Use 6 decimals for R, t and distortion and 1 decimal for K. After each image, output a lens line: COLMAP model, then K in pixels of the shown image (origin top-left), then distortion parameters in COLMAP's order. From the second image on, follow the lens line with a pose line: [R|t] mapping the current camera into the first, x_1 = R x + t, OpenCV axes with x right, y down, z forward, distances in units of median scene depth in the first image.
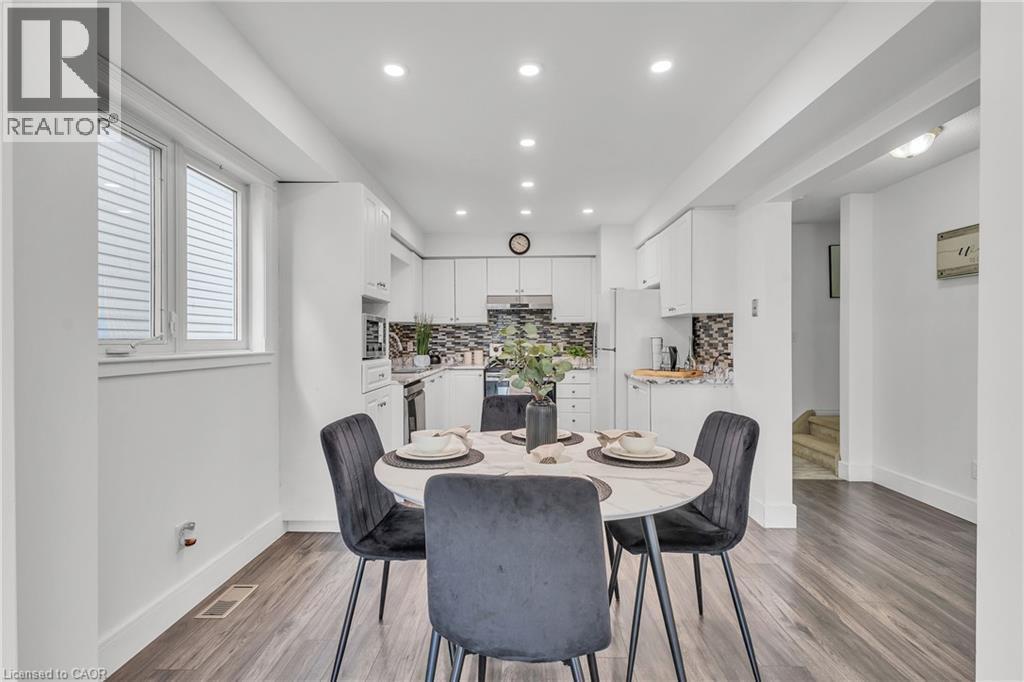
lens RADIAL K [[487.8, 0, 512.0], [0, 487.8, 341.0], [0, 0, 1]] dist [-0.000725, -0.000442]
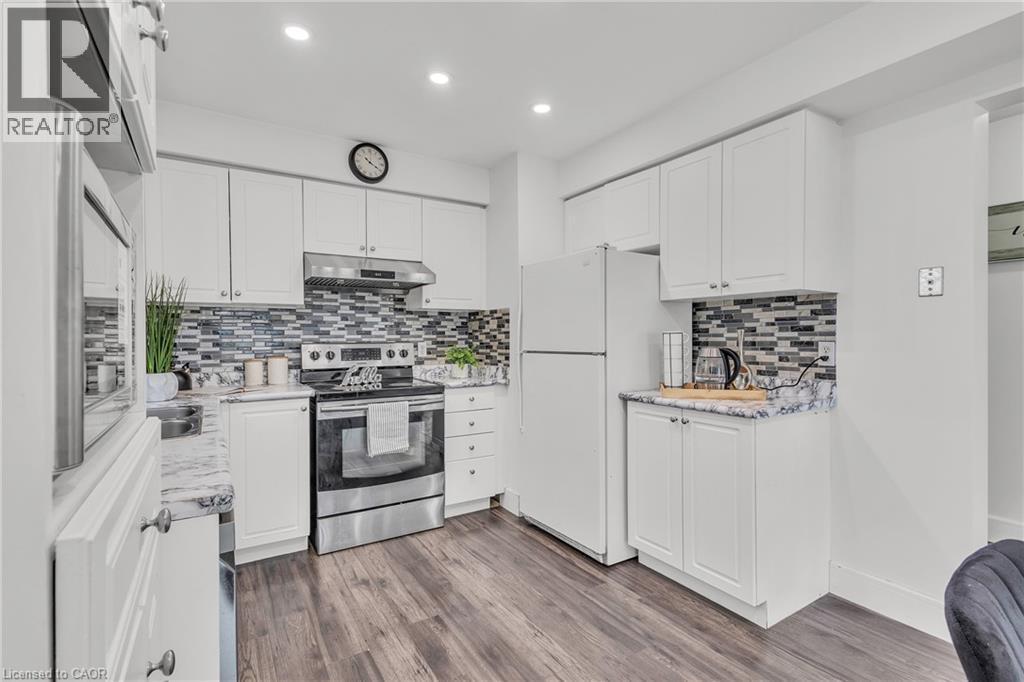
lens RADIAL K [[481.5, 0, 515.2], [0, 481.5, 344.9], [0, 0, 1]] dist [0.017489, -0.000166]
pose [[0.832167, -0.009503, 0.554443, -0.149588], [0.003683, 0.999926, 0.011610, 0.000253], [-0.554513, -0.007620, 0.832140, 0.450466]]
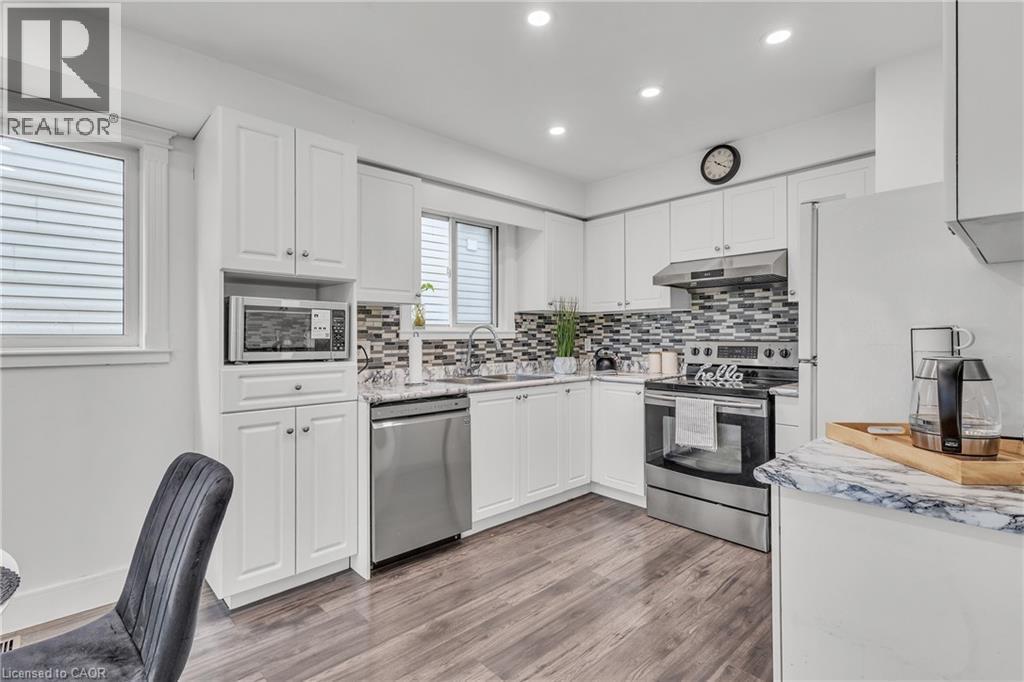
lens RADIAL K [[487.8, 0, 512.0], [0, 487.8, 341.0], [0, 0, 1]] dist [-0.000725, -0.000442]
pose [[0.697339, 0.009525, -0.716678, 0.250112], [-0.003337, 0.999944, 0.010043, -0.000941], [0.716733, -0.004612, 0.697332, 0.433783]]
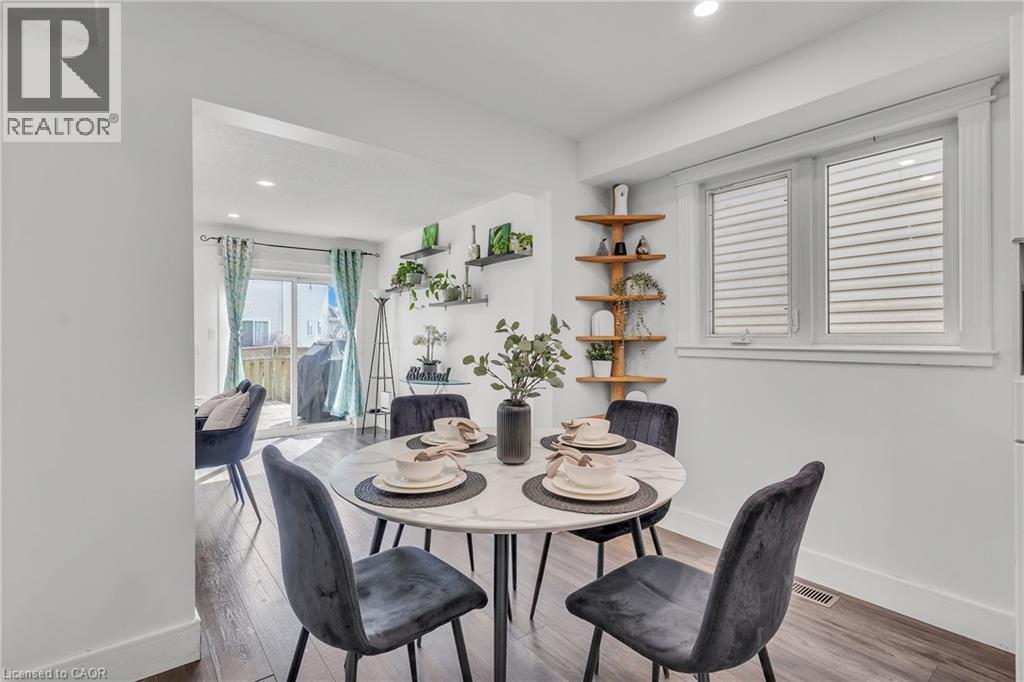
lens RADIAL K [[487.8, 0, 512.0], [0, 487.8, 341.0], [0, 0, 1]] dist [-0.000725, -0.000442]
pose [[-0.772404, 0.006887, -0.635094, 0.212250], [0.001151, 0.999955, 0.009444, 0.001440], [0.635130, 0.006564, -0.772377, 0.567874]]
